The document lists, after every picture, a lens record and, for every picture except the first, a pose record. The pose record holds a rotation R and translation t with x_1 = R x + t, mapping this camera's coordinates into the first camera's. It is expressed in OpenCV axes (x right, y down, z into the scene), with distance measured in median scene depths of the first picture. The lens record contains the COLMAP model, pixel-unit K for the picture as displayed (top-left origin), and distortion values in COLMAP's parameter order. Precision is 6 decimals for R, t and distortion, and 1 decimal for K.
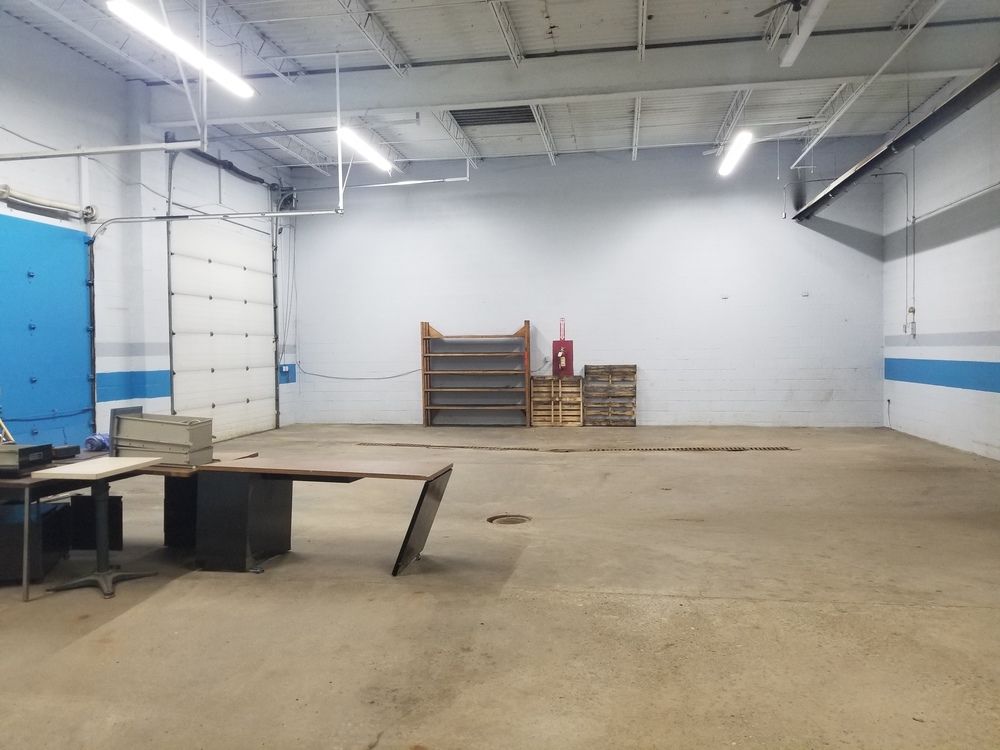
lens RADIAL K [[816.1, 0, 470.2], [0, 816.1, 363.7], [0, 0, 1]] dist [0.072675, -0.132712]
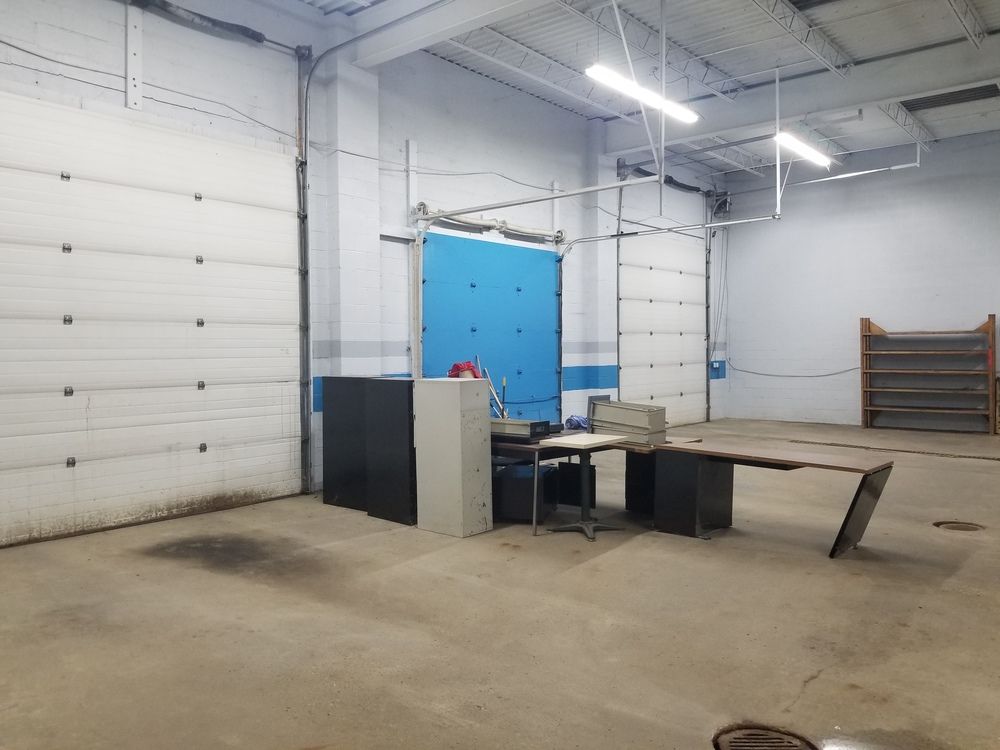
lens RADIAL K [[816.1, 0, 470.2], [0, 816.1, 363.7], [0, 0, 1]] dist [0.072675, -0.132712]
pose [[0.876790, 0.013356, -0.480687, 0.006186], [-0.010282, 0.999906, 0.009026, -0.003178], [0.480763, -0.002972, 0.876846, -0.122501]]
